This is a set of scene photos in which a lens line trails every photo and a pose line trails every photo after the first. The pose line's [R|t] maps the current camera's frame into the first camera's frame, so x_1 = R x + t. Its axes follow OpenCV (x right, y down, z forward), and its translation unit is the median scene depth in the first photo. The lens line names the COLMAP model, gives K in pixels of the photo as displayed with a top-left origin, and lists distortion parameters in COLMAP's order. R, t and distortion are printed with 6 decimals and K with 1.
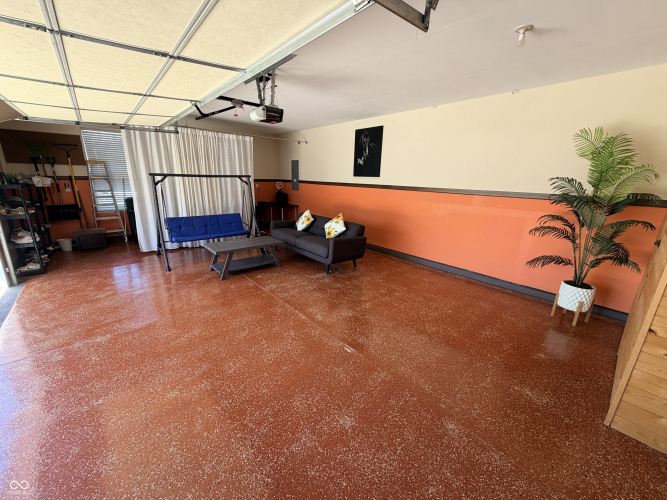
lens RADIAL K [[266.1, 0, 330.4], [0, 266.1, 249.9], [0, 0, 1]] dist [0.001583, -0.000069]
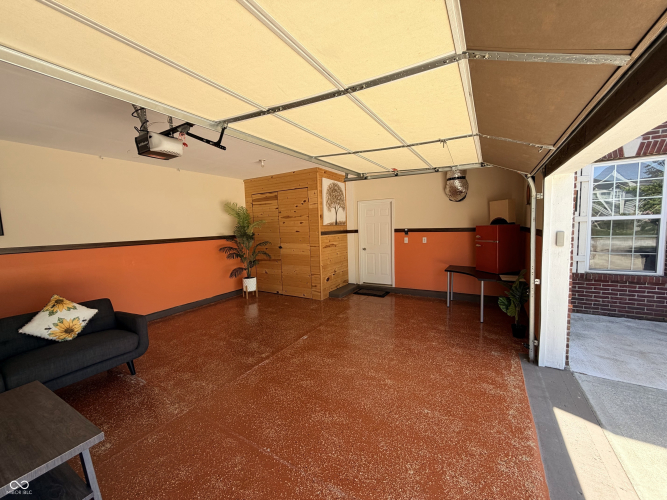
lens RADIAL K [[266.1, 0, 330.4], [0, 266.1, 249.9], [0, 0, 1]] dist [0.001583, -0.000069]
pose [[-0.316576, -0.102133, 0.943053, -1.015267], [0.277195, 0.940829, 0.194944, -0.260660], [-0.907162, 0.323124, -0.269533, 0.843138]]
